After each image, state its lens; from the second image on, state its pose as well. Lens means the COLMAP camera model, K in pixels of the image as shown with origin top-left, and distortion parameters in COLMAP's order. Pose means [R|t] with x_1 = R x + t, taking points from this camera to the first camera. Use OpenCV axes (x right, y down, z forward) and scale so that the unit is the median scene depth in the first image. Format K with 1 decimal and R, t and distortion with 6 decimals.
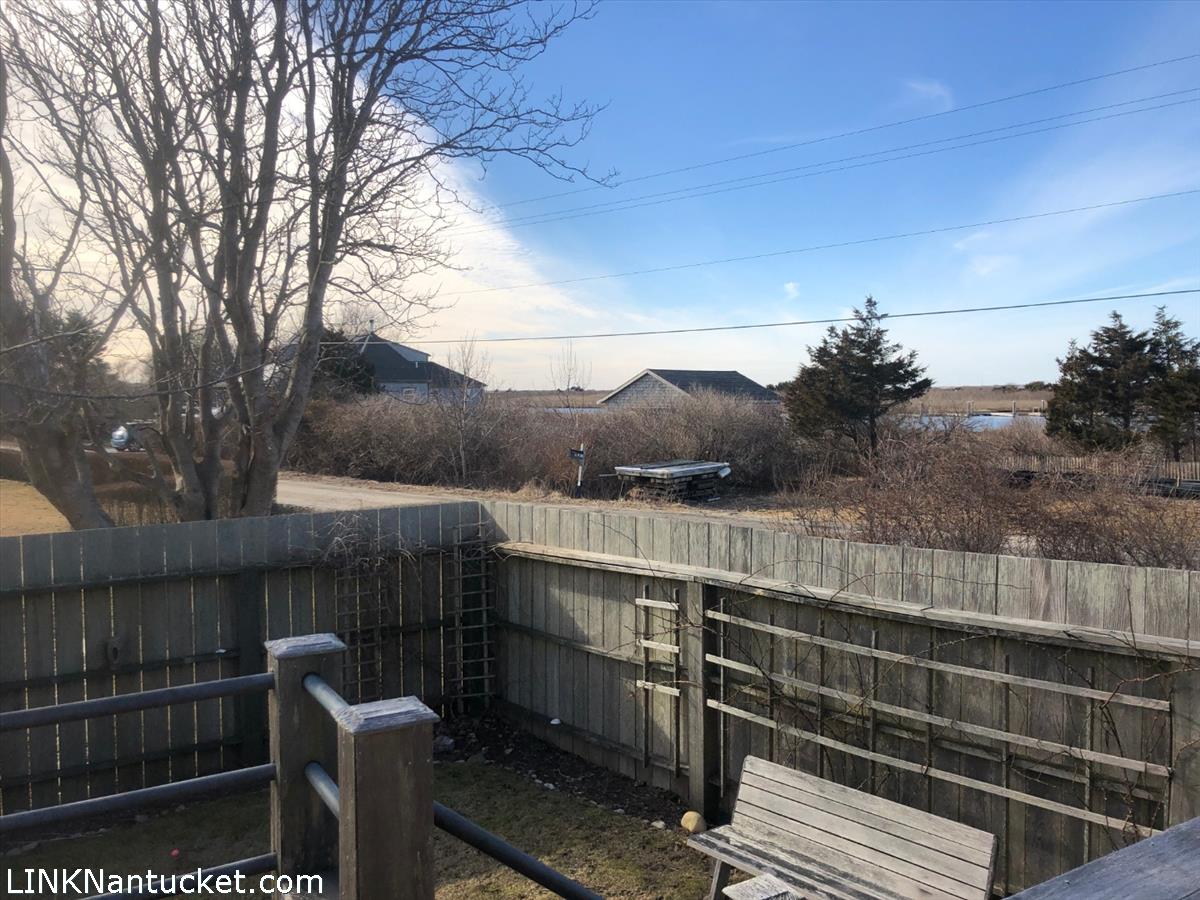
lens RADIAL K [[972.1, 0, 596.8], [0, 972.1, 452.0], [0, 0, 1]] dist [0.030604, -0.007791]
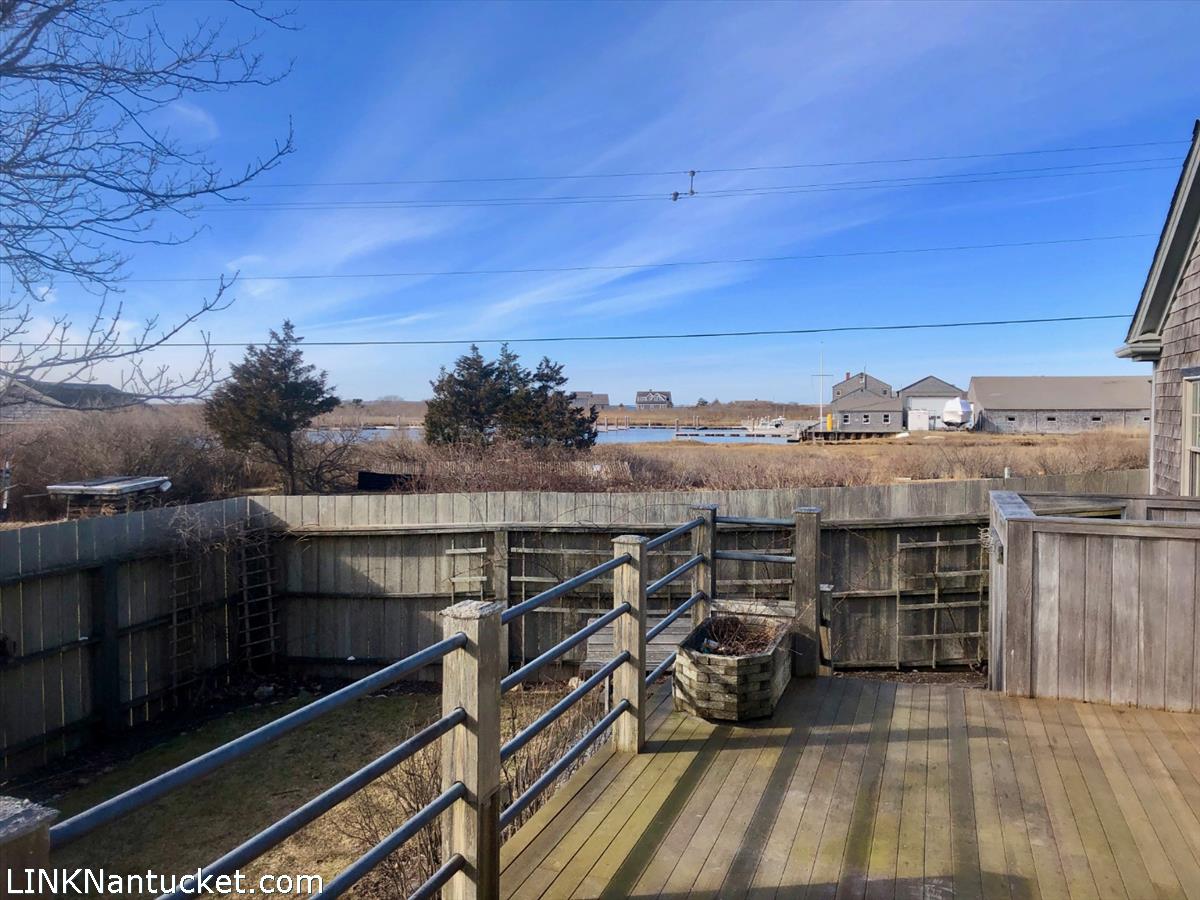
lens RADIAL K [[972.1, 0, 603.5], [0, 972.1, 453.0], [0, 0, 1]] dist [0.030604, -0.007791]
pose [[0.758867, -0.026246, 0.650717, -0.187865], [0.036352, 0.999337, -0.002085, 0.005128], [-0.650230, 0.025237, 0.759318, -0.064735]]
